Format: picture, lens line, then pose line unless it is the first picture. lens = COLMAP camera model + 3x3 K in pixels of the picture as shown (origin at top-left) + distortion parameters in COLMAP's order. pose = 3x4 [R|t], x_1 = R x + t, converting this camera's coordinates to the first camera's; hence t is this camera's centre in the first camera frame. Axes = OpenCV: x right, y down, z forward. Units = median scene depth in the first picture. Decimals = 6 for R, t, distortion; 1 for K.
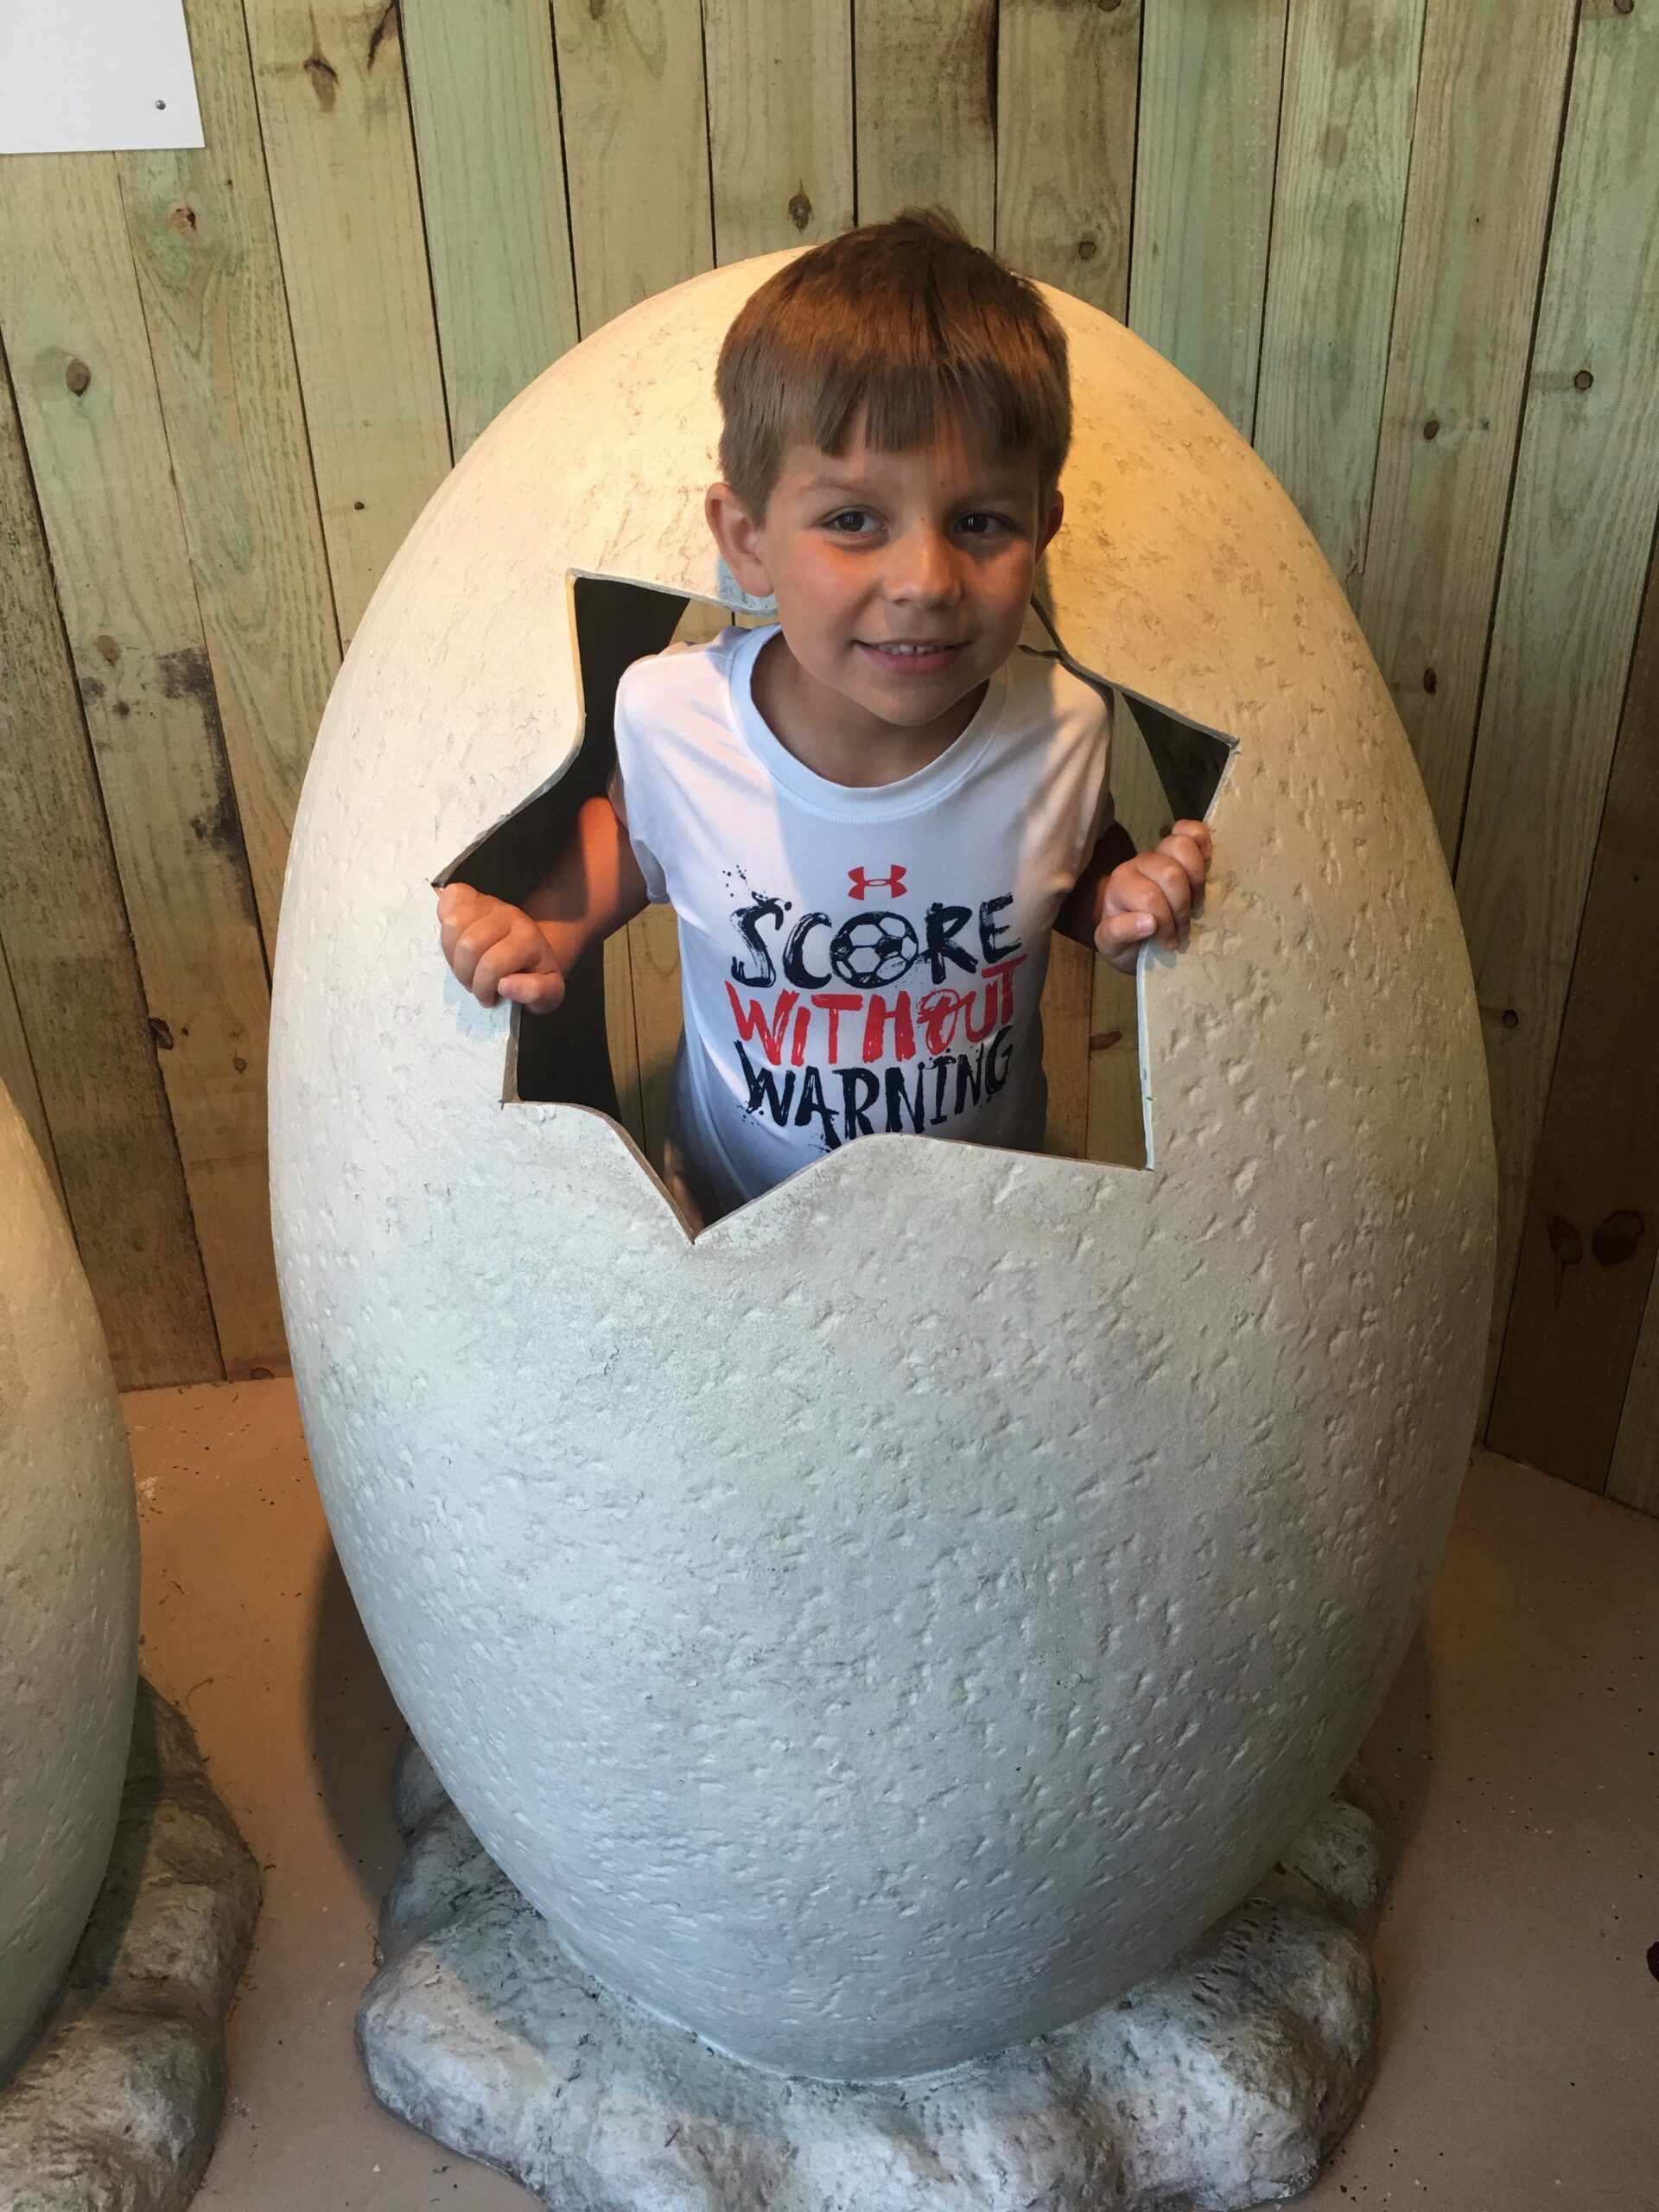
lens RADIAL K [[1880.6, 0, 843.8], [0, 1880.6, 1126.0], [0, 0, 1]] dist [0.067128, -0.102748]
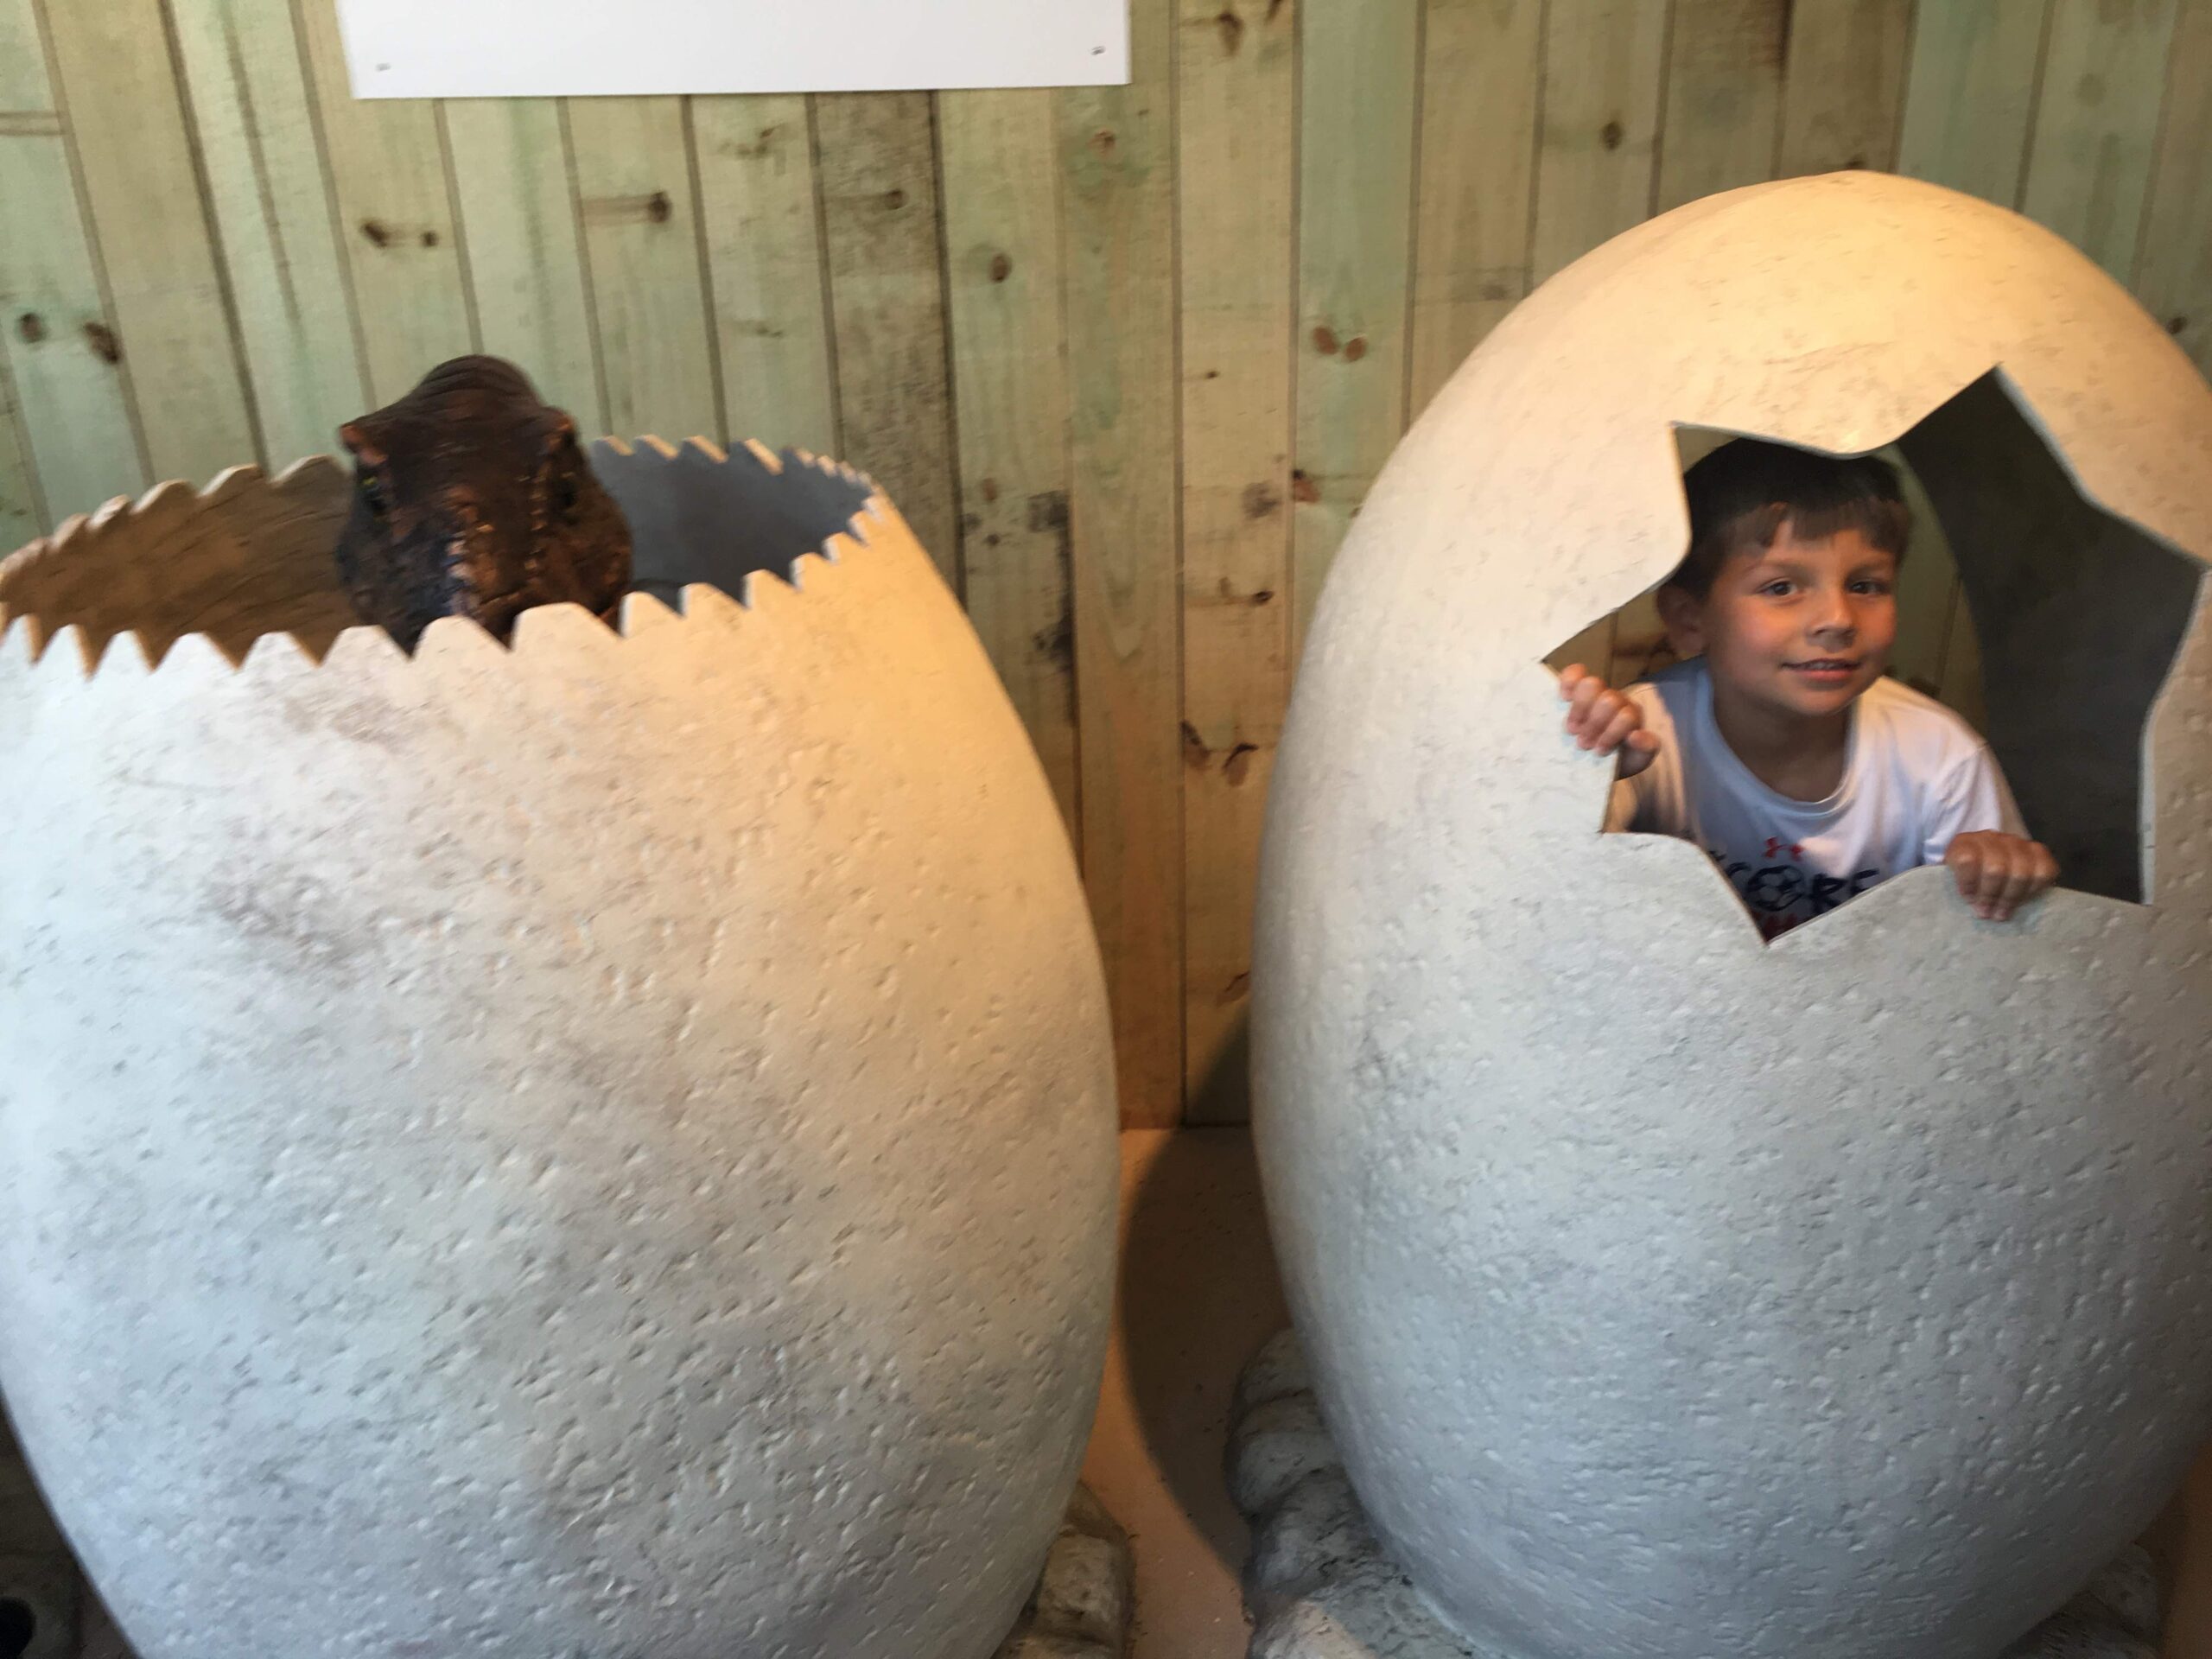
lens RADIAL K [[1880.6, 0, 1106.0], [0, 1880.6, 829.5], [0, 0, 1]] dist [0.067128, -0.102748]
pose [[0.996011, 0.037584, -0.080927, -0.382132], [-0.044247, 0.995635, -0.082180, 0.097344], [0.077486, 0.085433, 0.993326, -0.264698]]
